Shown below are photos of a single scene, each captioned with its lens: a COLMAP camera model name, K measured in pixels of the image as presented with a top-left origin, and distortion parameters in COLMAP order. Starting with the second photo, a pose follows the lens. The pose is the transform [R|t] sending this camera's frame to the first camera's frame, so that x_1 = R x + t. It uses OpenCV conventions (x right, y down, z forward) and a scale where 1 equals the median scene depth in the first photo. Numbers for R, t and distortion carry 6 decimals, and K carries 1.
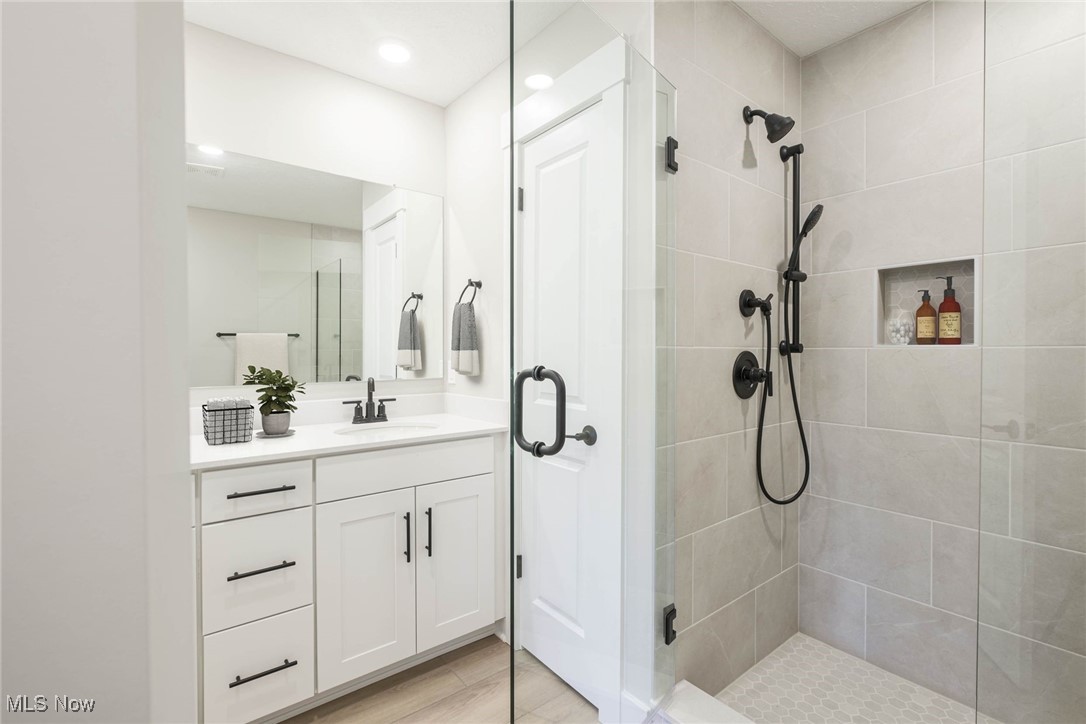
lens RADIAL K [[482.6, 0, 541.8], [0, 482.6, 357.7], [0, 0, 1]] dist [-0.007852, 0.000141]
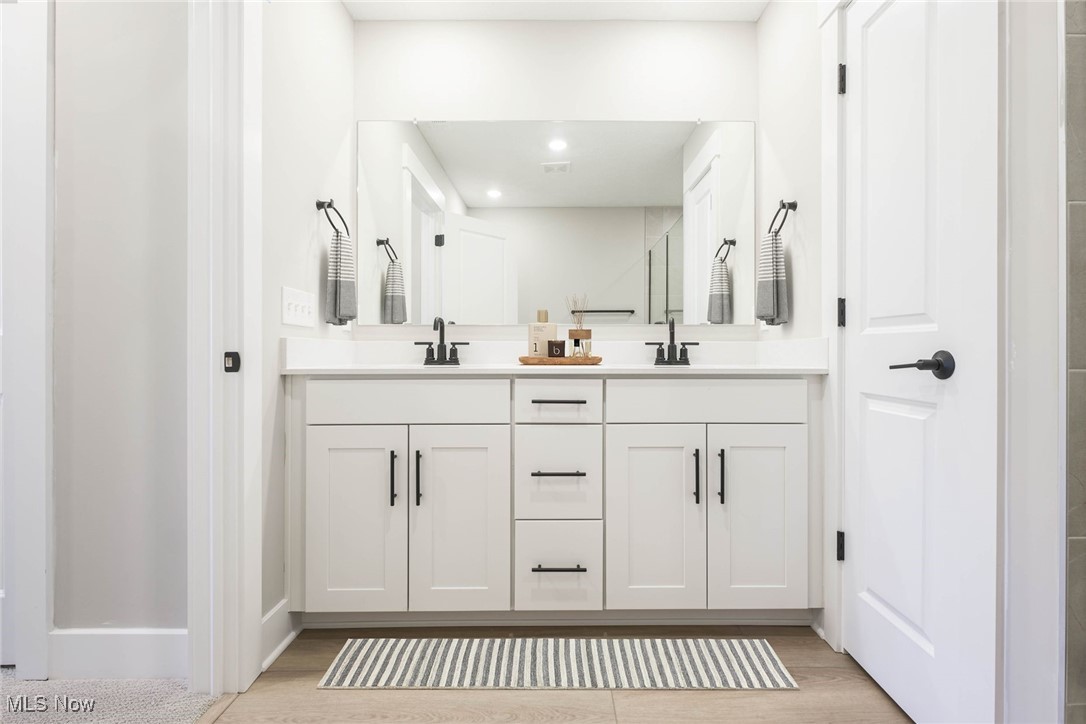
lens RADIAL K [[482.6, 0, 555.9], [0, 482.6, 343.3], [0, 0, 1]] dist [-0.007852, 0.000141]
pose [[0.793004, 0.002812, -0.609210, 0.068029], [-0.010286, 0.999909, -0.008773, 0.123895], [0.609129, 0.013223, 0.792961, 0.094352]]
